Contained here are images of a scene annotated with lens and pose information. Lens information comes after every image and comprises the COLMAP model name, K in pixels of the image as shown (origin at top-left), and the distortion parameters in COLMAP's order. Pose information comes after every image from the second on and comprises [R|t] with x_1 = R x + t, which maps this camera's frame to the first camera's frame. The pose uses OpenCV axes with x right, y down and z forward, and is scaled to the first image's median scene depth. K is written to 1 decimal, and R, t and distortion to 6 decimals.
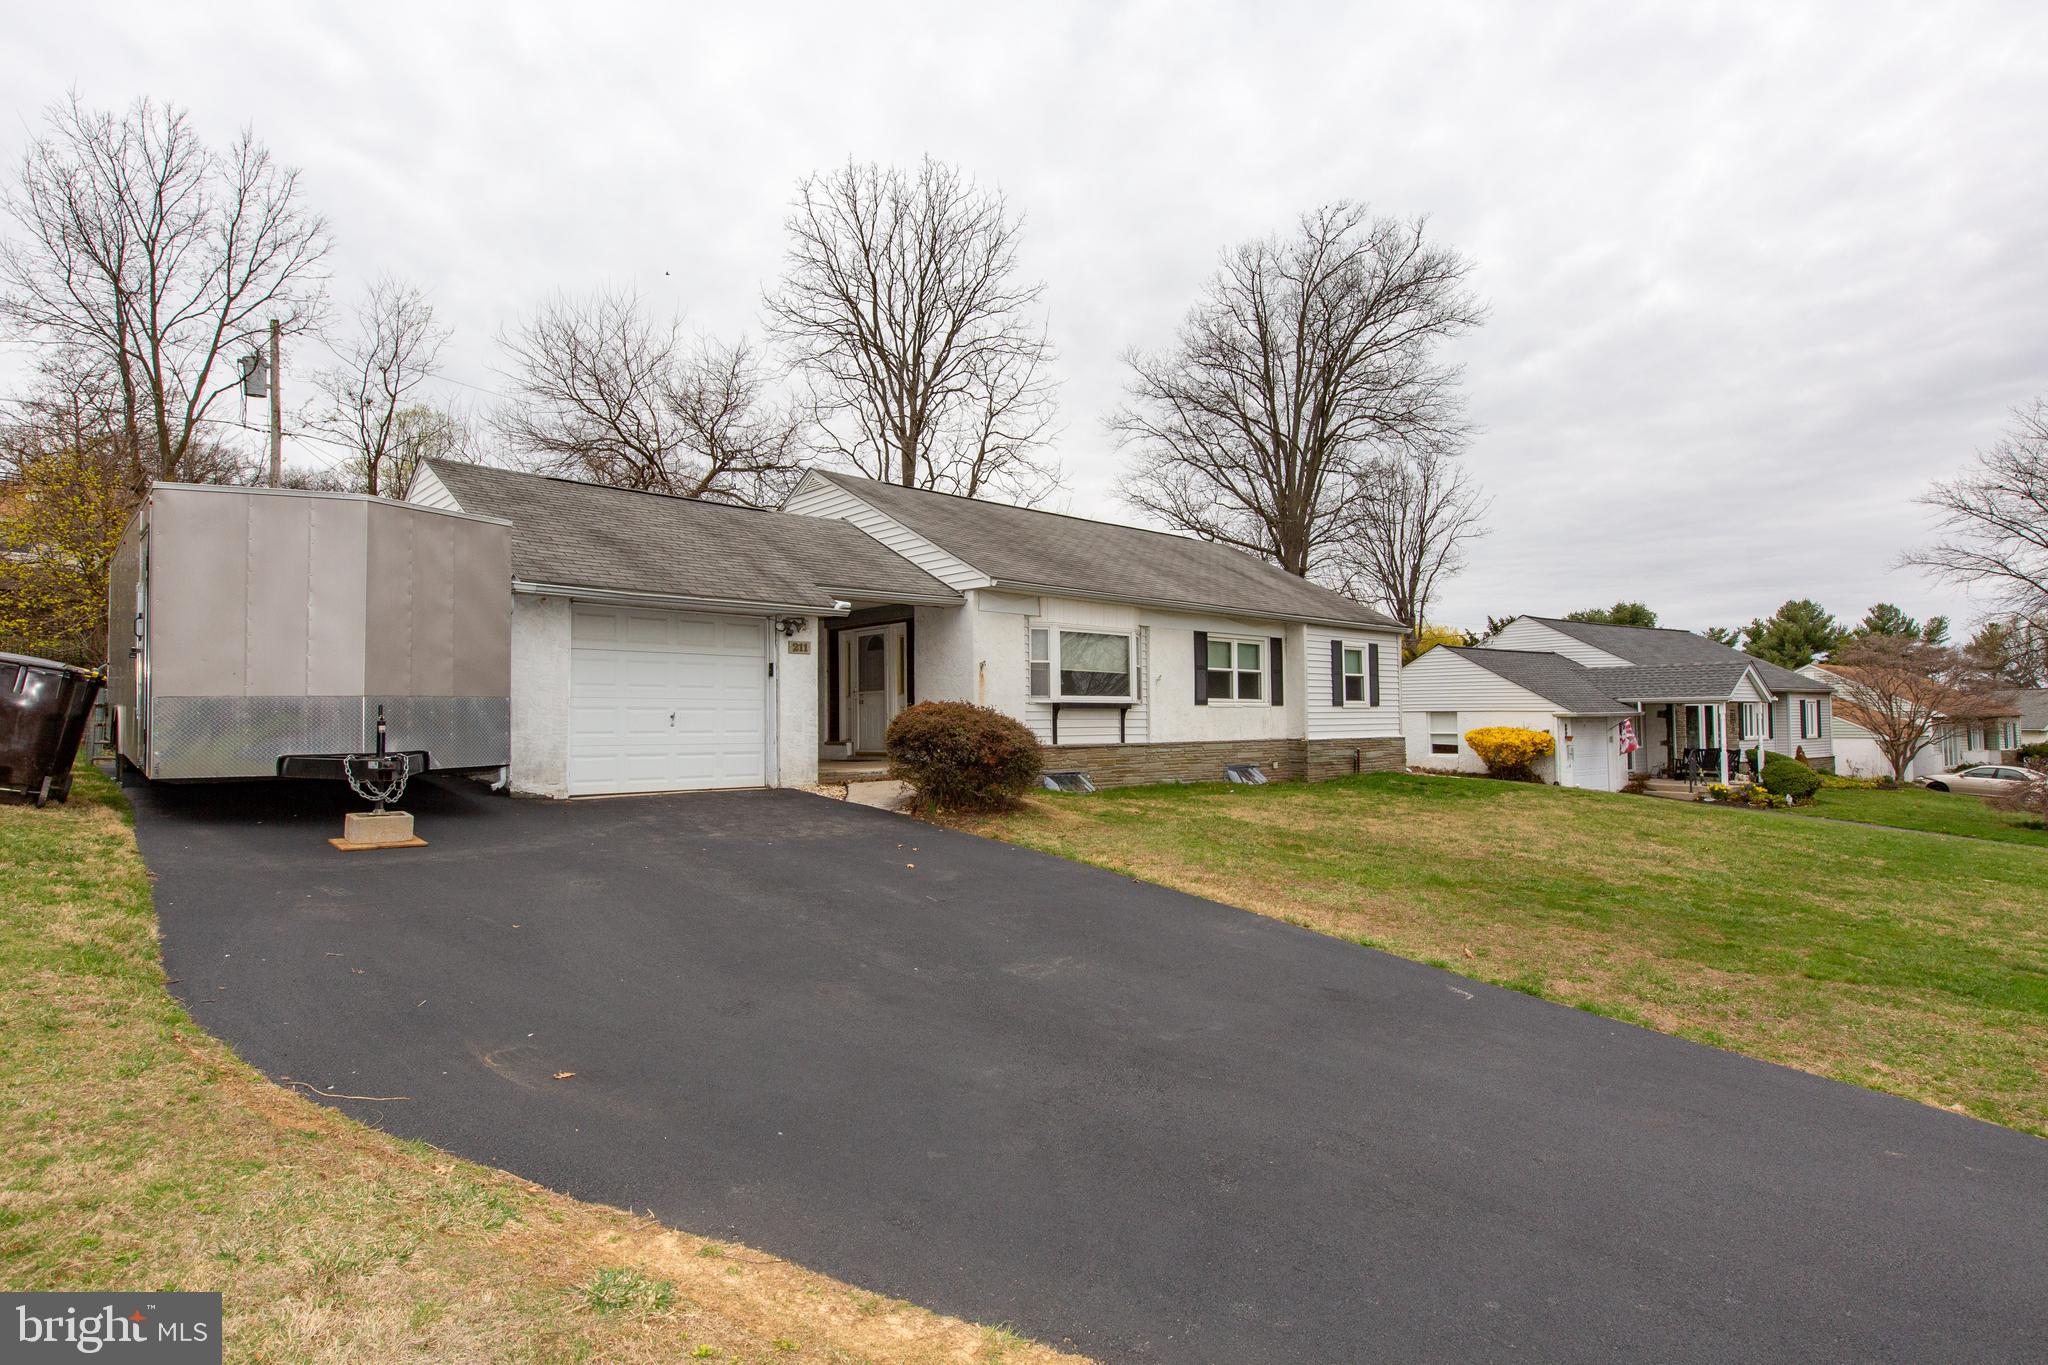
lens RADIAL K [[1062.7, 0, 1013.8], [0, 1062.7, 679.8], [0, 0, 1]] dist [-0.000802, 0.000762]
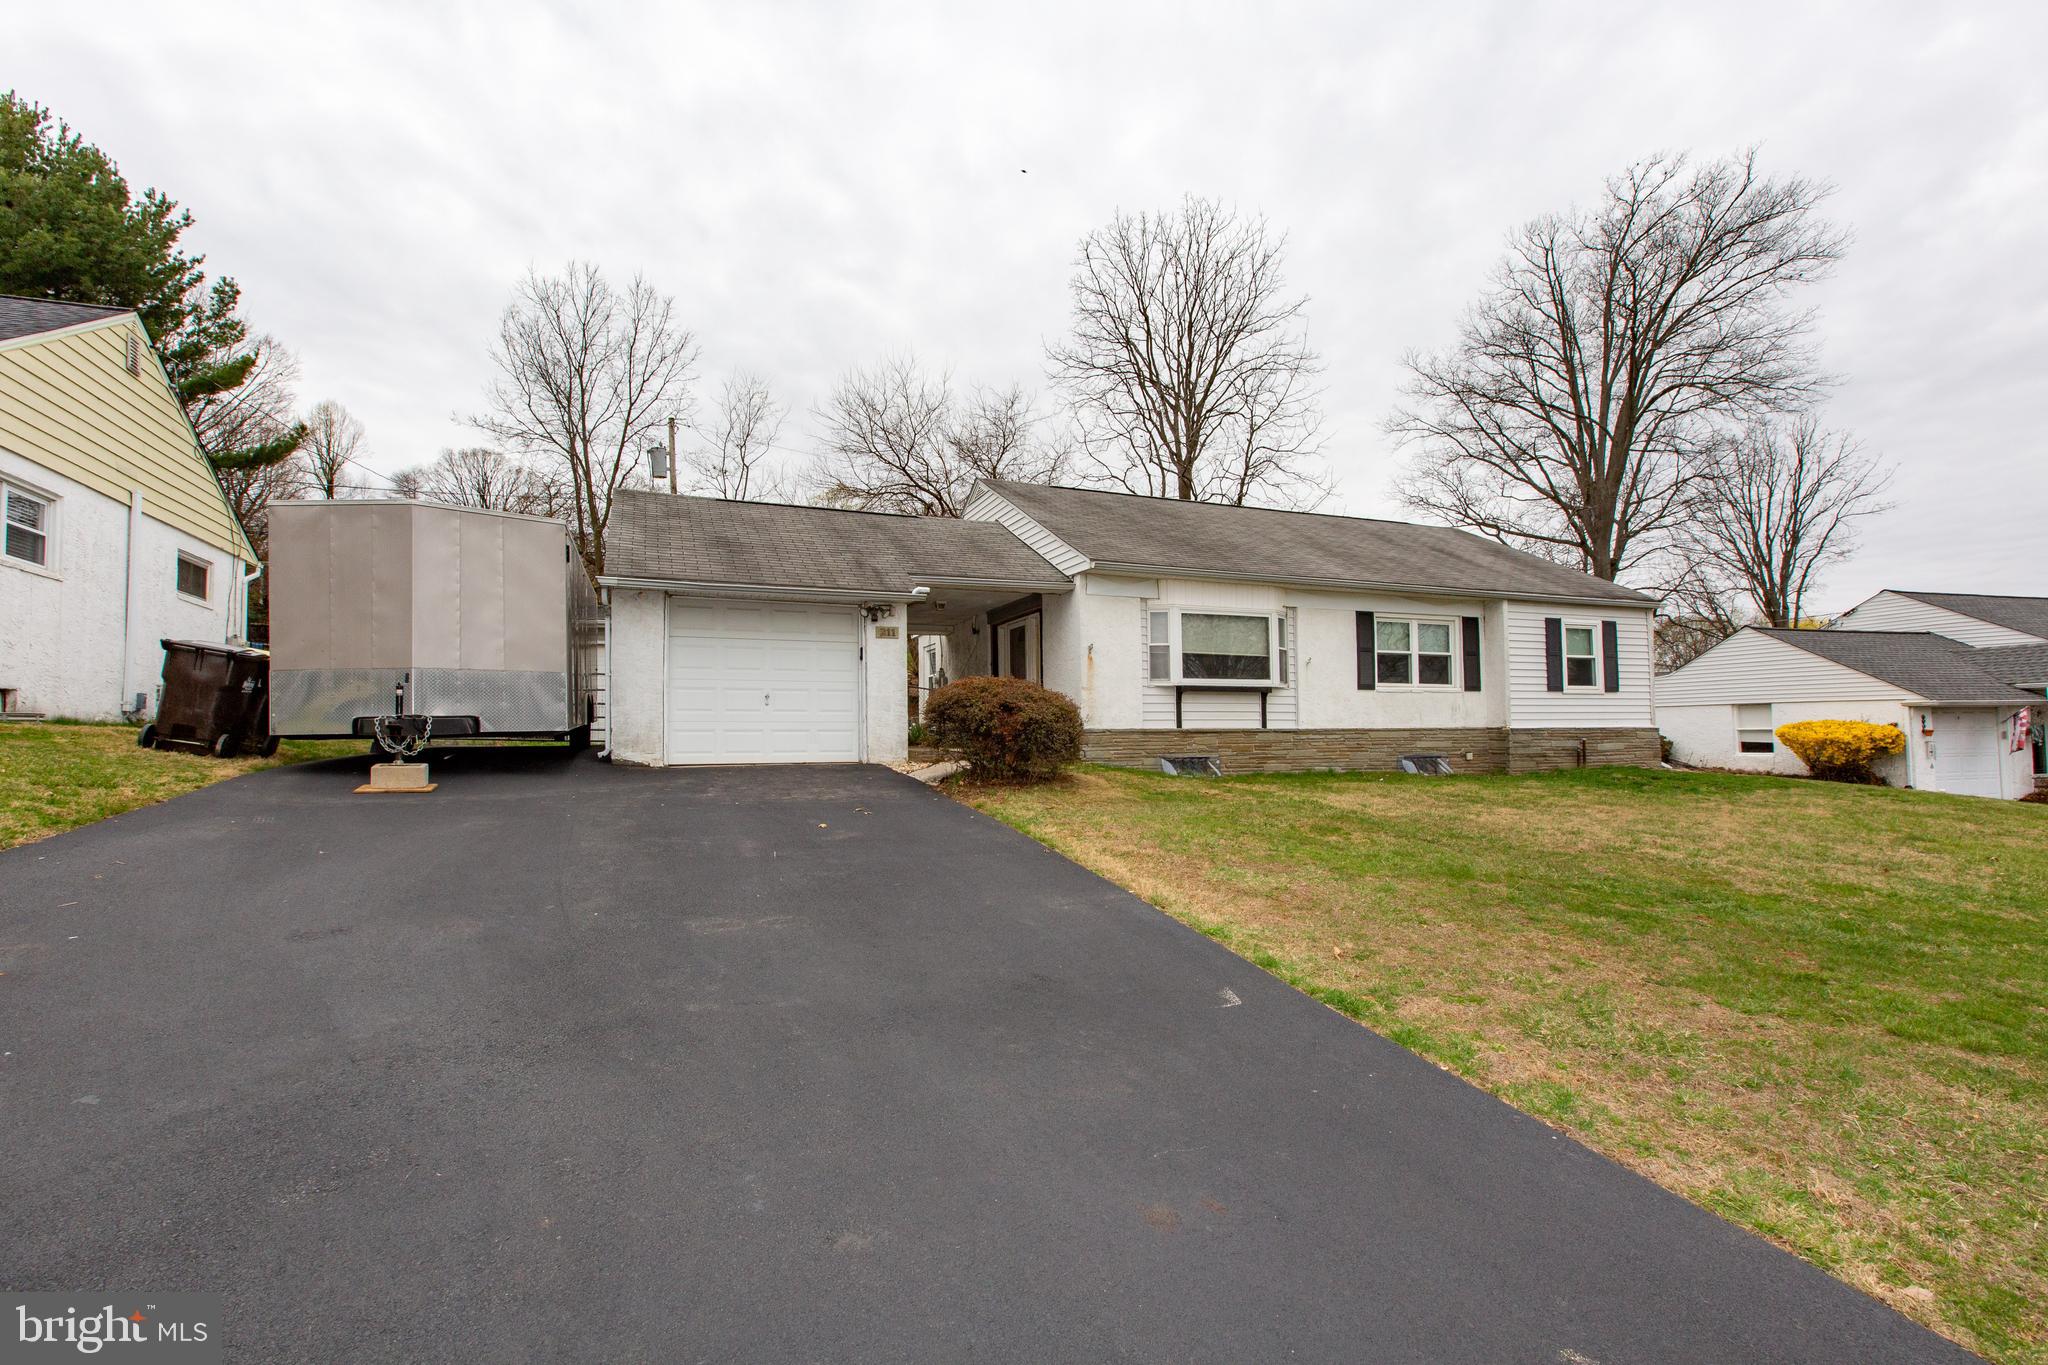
lens RADIAL K [[943.6, 0, 1004.8], [0, 943.6, 695.5], [0, 0, 1]] dist [0.000828, 0.000664]
pose [[0.935171, -0.016512, -0.353812, 0.160314], [0.015769, 0.999863, -0.004983, 0.026055], [0.353845, -0.000919, 0.935303, 0.102158]]
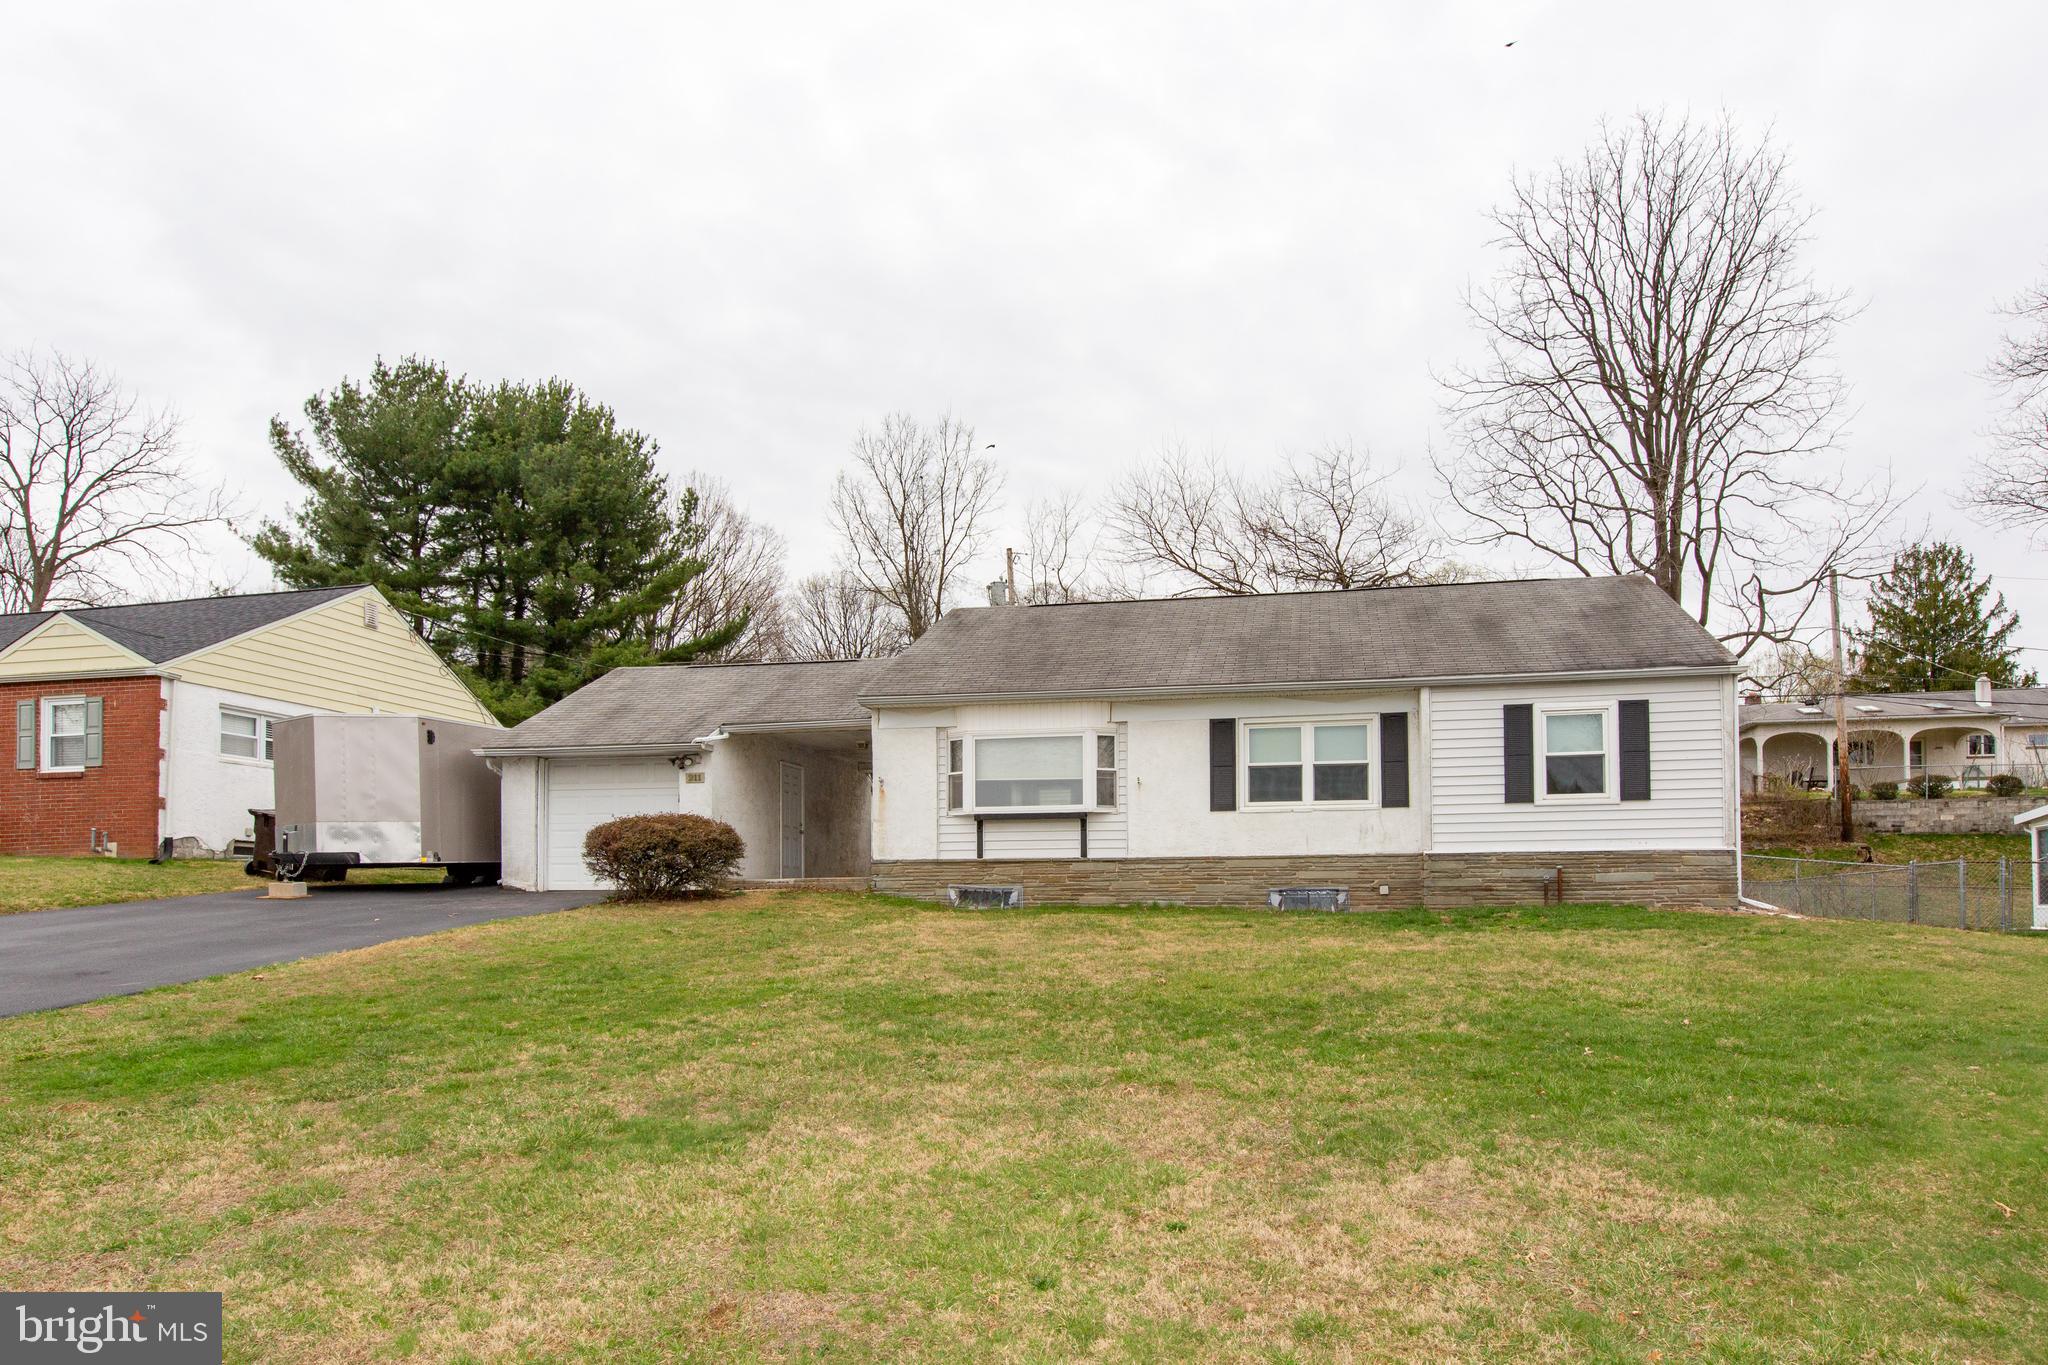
lens RADIAL K [[1208.3, 0, 1049.0], [0, 1208.3, 873.5], [0, 0, 1]] dist [-0.002929, 0.006635]
pose [[0.583520, -0.015292, -0.811955, 0.776804], [0.032629, 0.999457, 0.004626, 0.057863], [0.811443, -0.029193, 0.583702, 0.336897]]
